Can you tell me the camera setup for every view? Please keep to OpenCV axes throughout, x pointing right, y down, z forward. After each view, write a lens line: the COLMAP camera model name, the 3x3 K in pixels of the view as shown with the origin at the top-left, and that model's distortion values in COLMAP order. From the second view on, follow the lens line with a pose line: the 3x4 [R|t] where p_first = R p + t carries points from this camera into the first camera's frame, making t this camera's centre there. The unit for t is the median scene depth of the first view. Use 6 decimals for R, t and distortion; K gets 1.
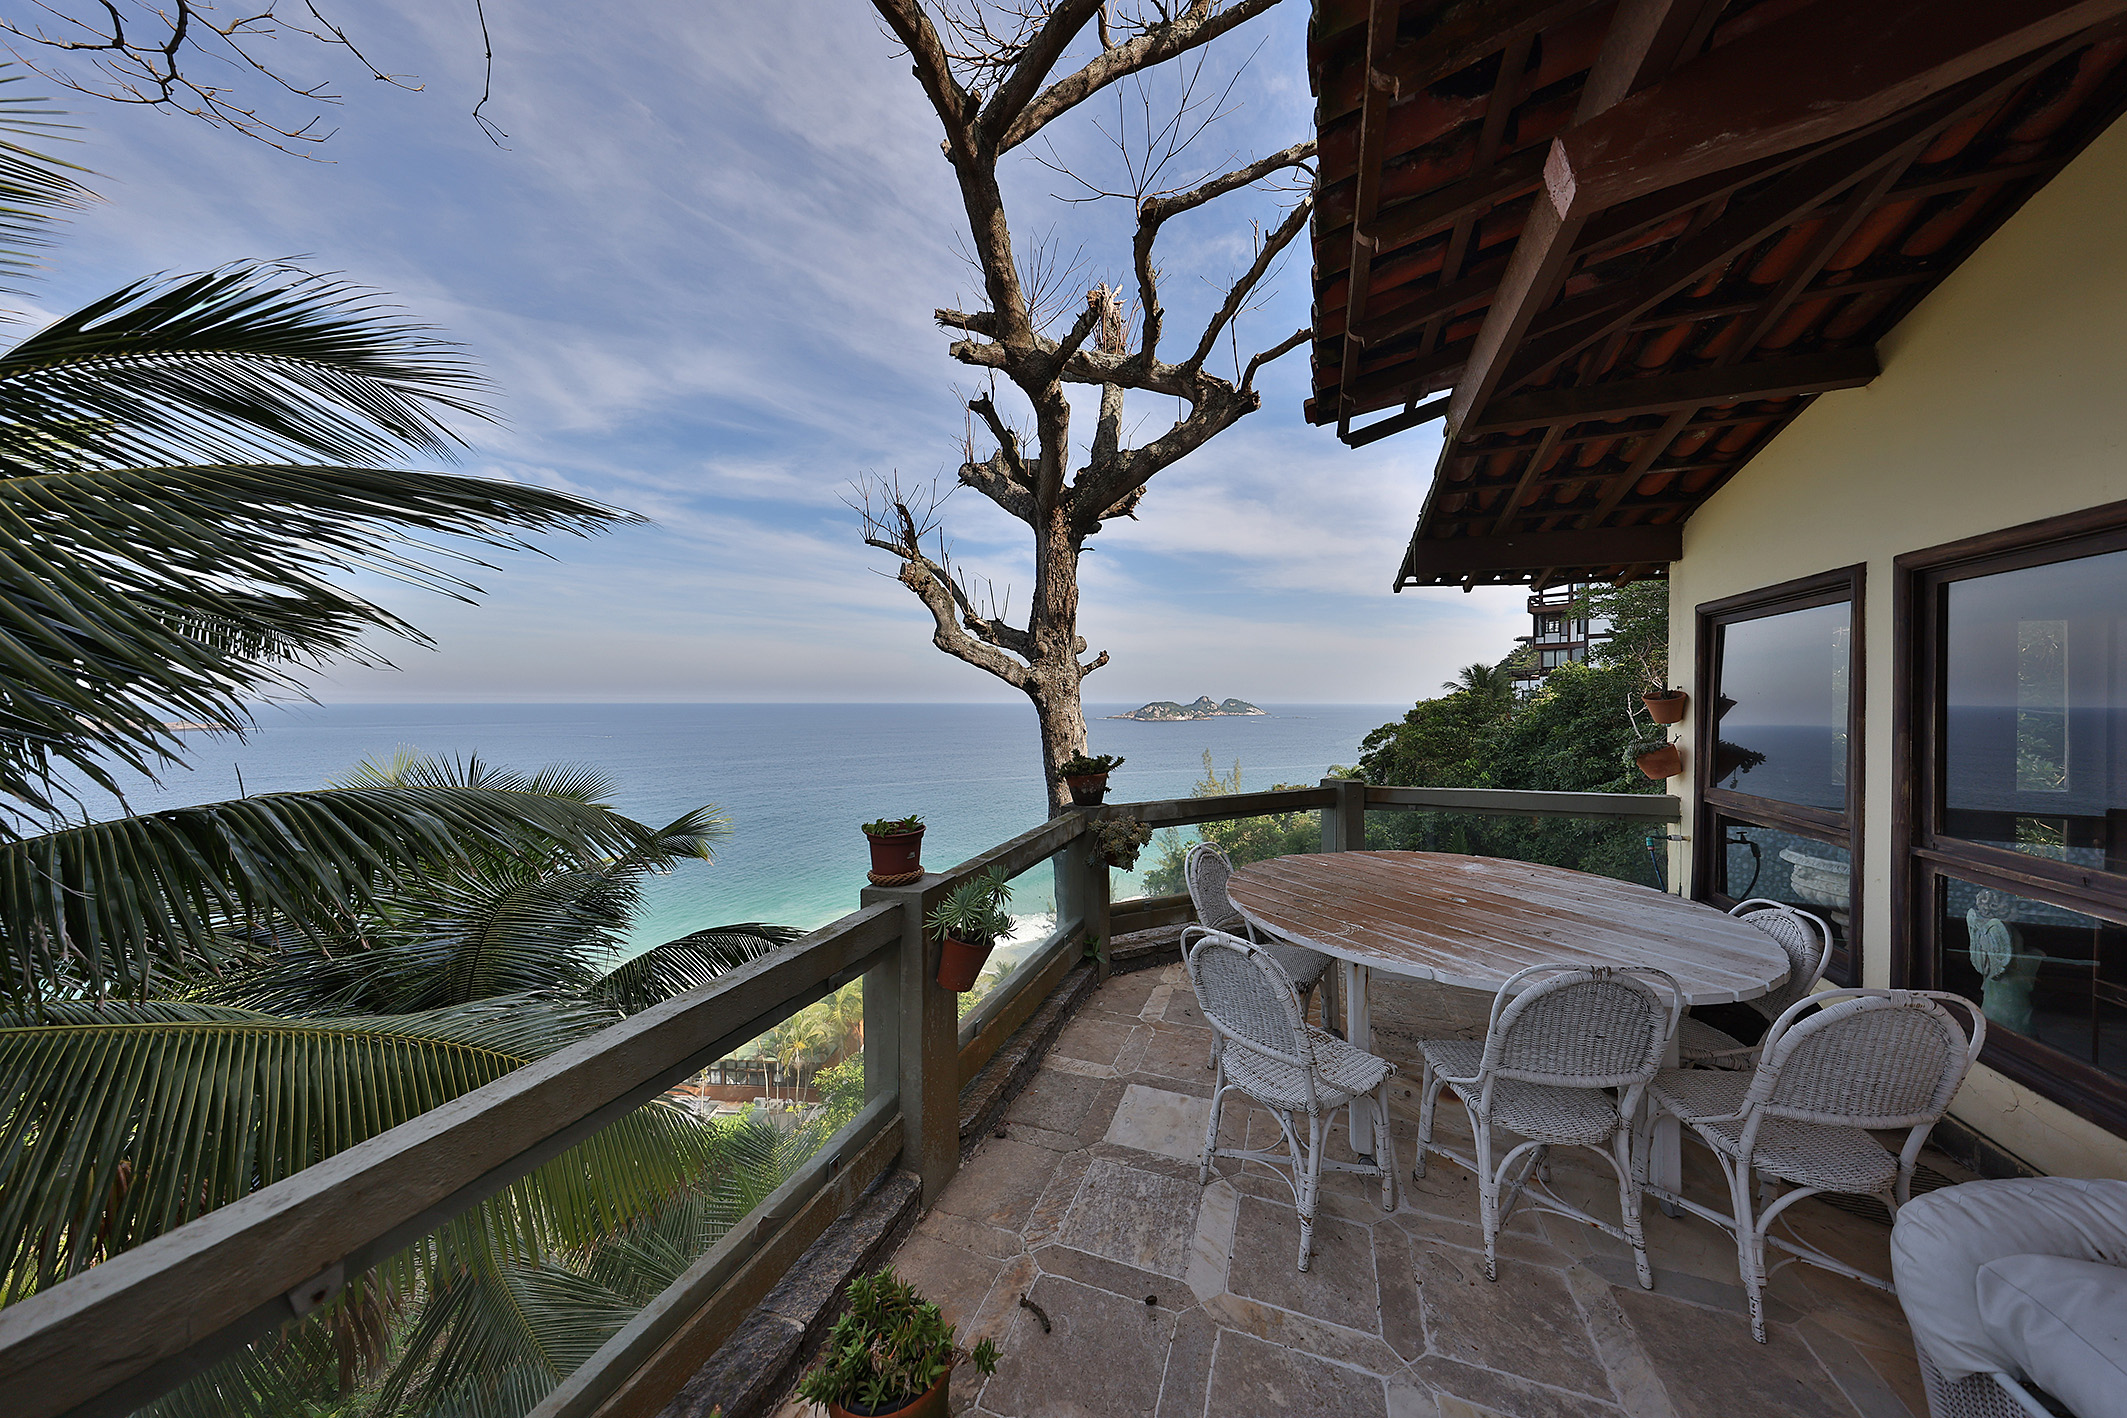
lens RADIAL K [[663.3, 0, 1073.7], [0, 663.3, 706.7], [0, 0, 1]] dist [0.000693, 0.000041]
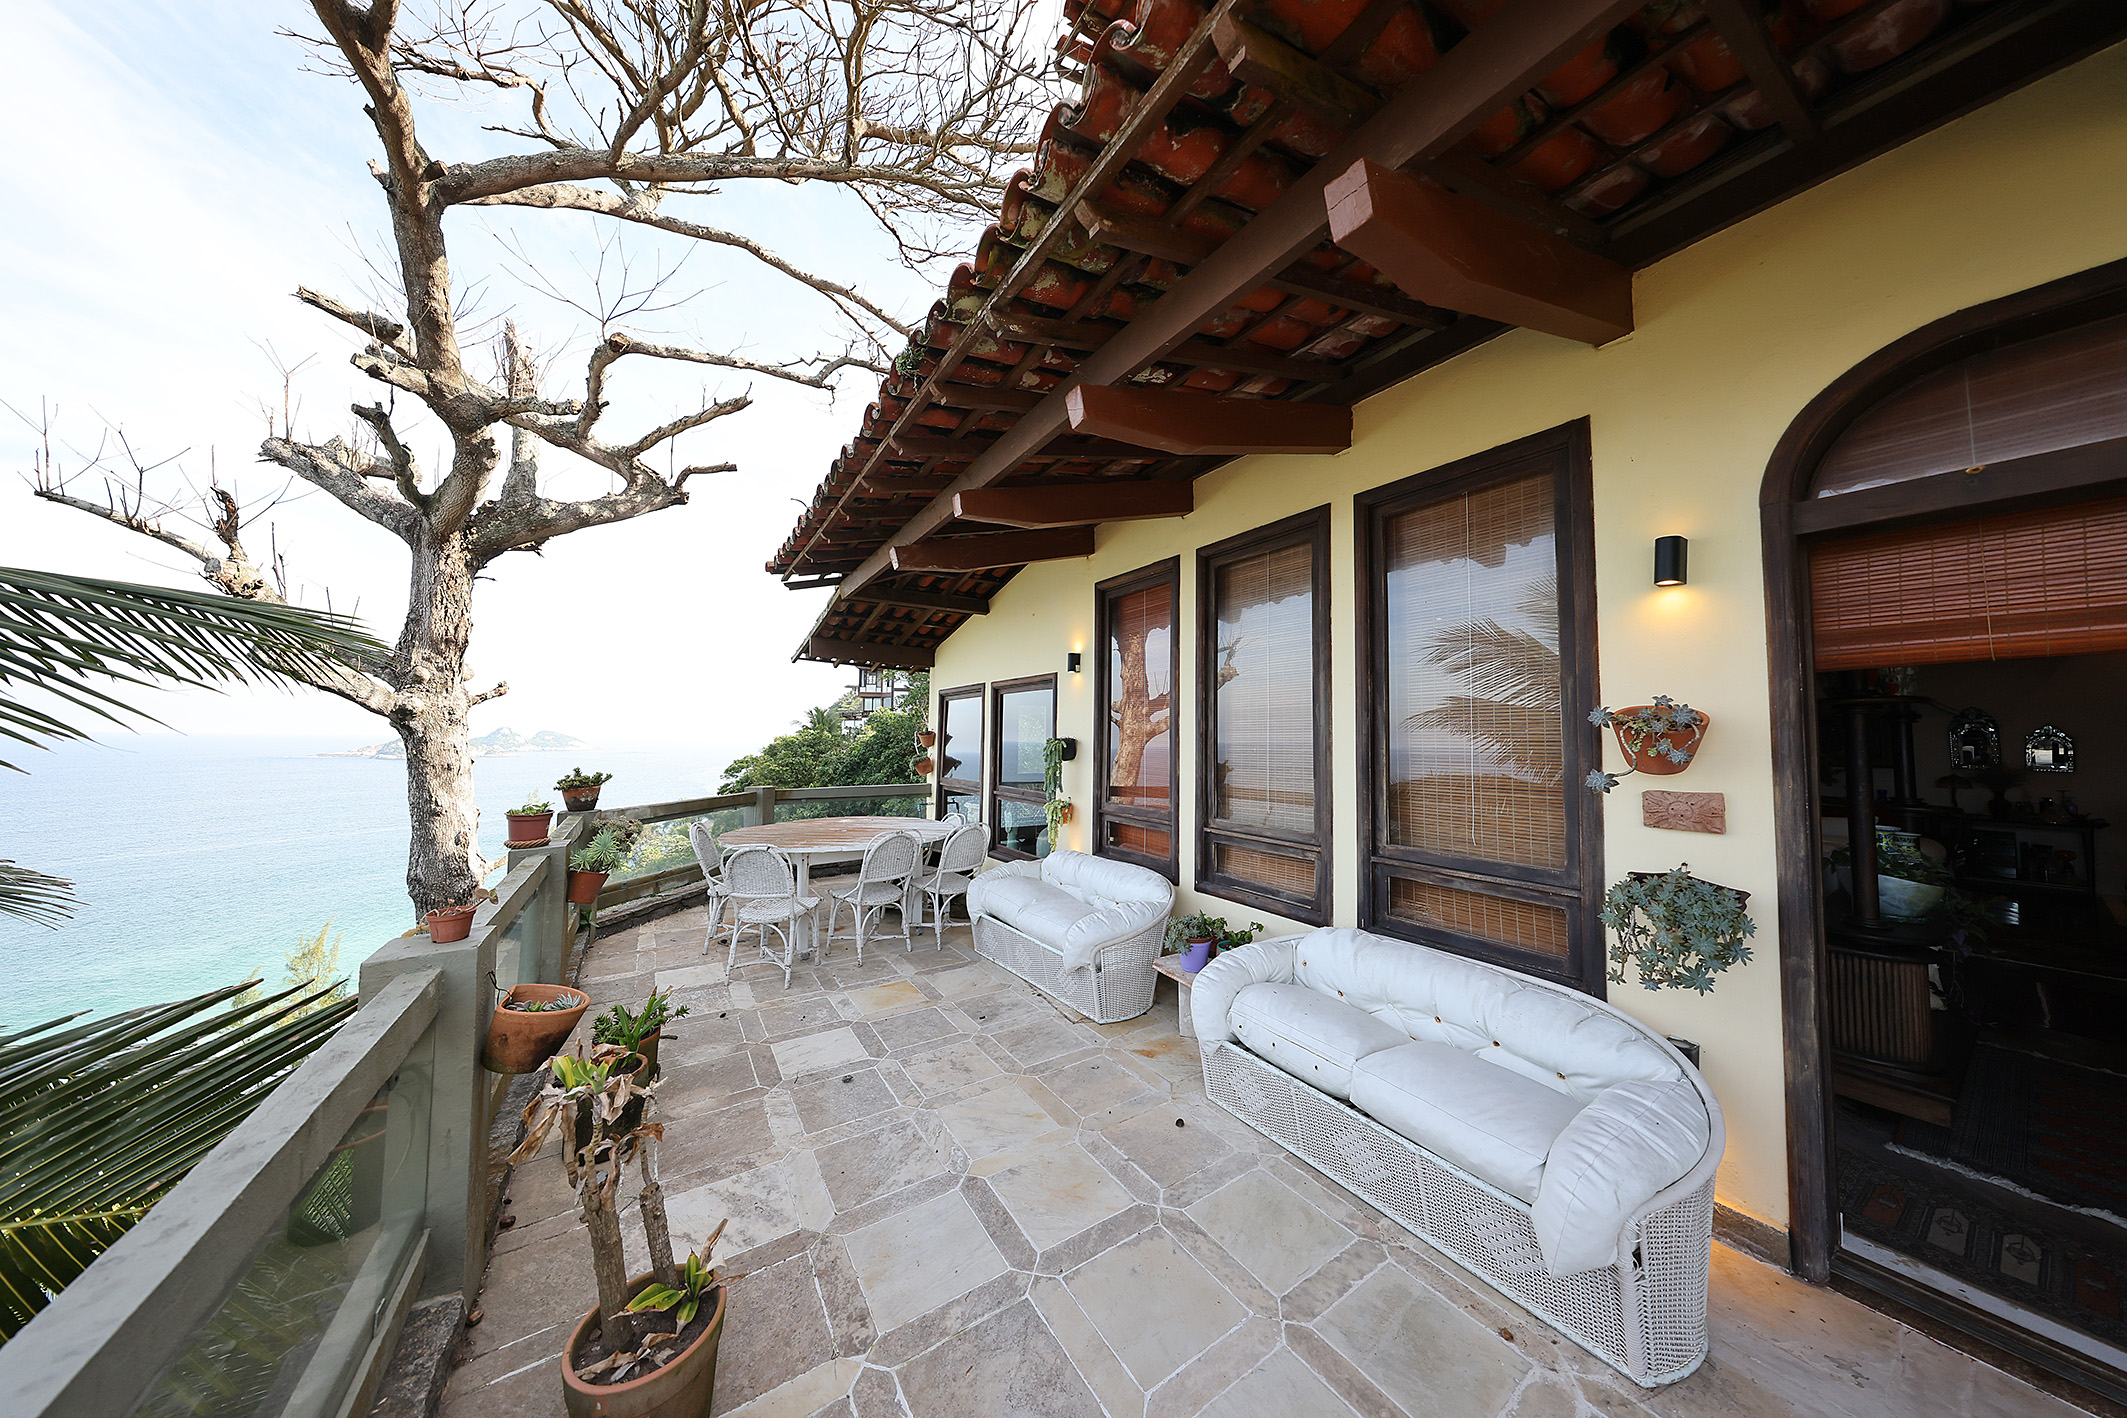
lens RADIAL K [[615.9, 0, 1070.2], [0, 615.9, 704.7], [0, 0, 1]] dist [0.001645, 0.000015]
pose [[0.589782, 0.052591, 0.805849, -0.242008], [-0.004803, 0.998088, -0.061622, 0.005764], [-0.807549, 0.032473, 0.588907, -0.303506]]
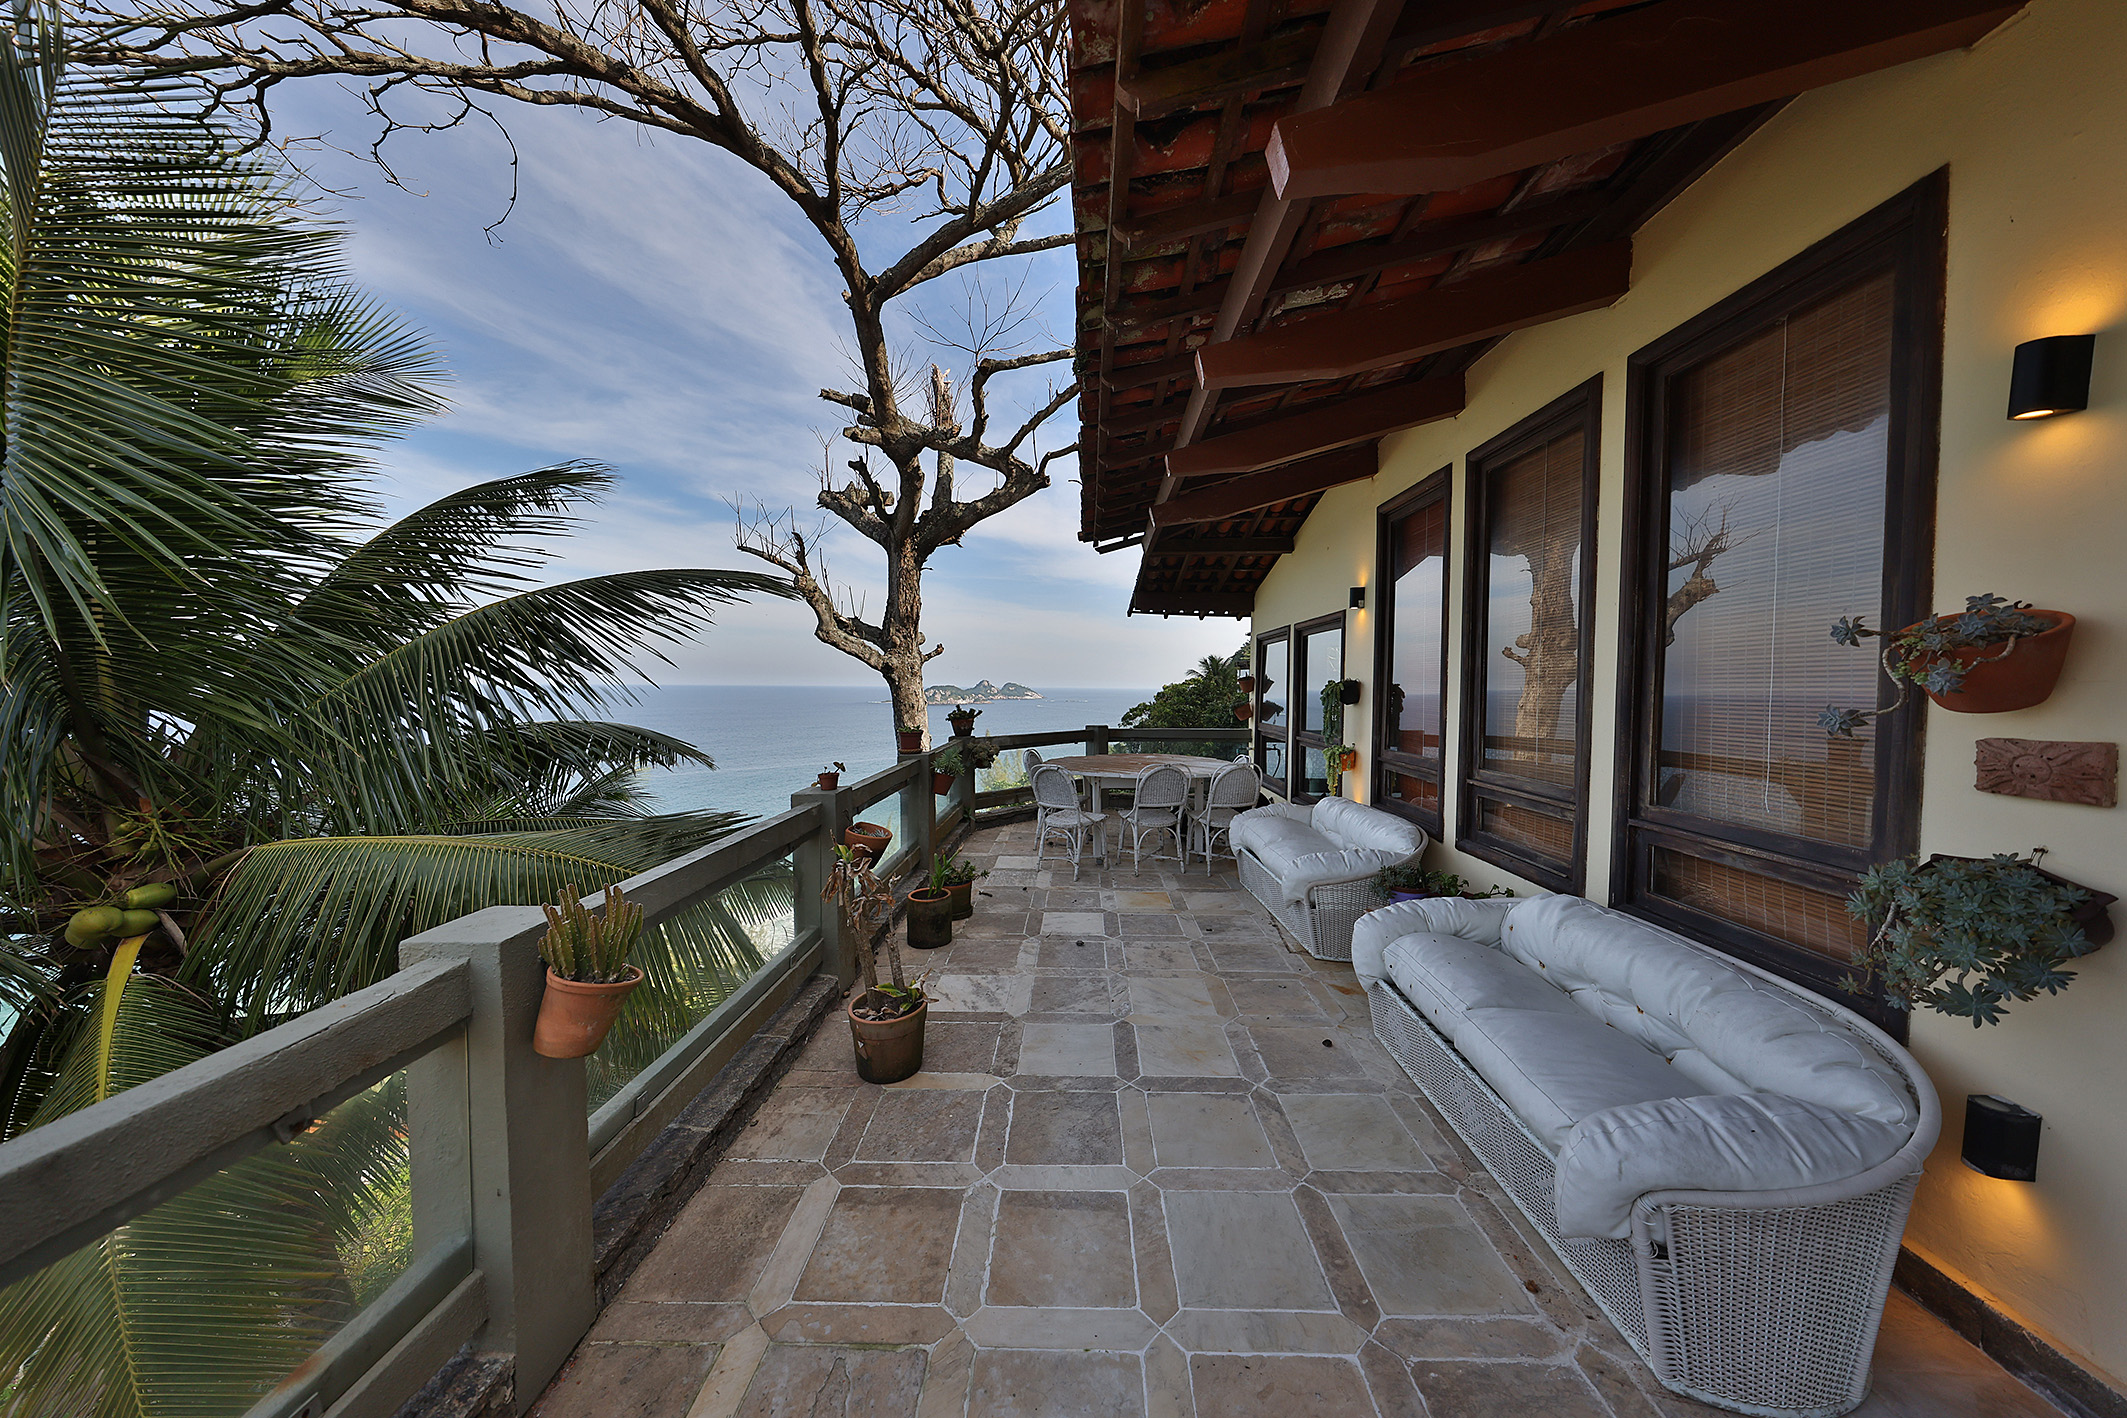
lens RADIAL K [[660.9, 0, 1094.5], [0, 660.9, 701.8], [0, 0, 1]] dist [0.000063, -0.000065]
pose [[0.935895, -0.001813, 0.352274, -0.165904], [-0.004156, 0.999860, 0.016188, 0.014881], [-0.352254, -0.016615, 0.935757, -0.478658]]
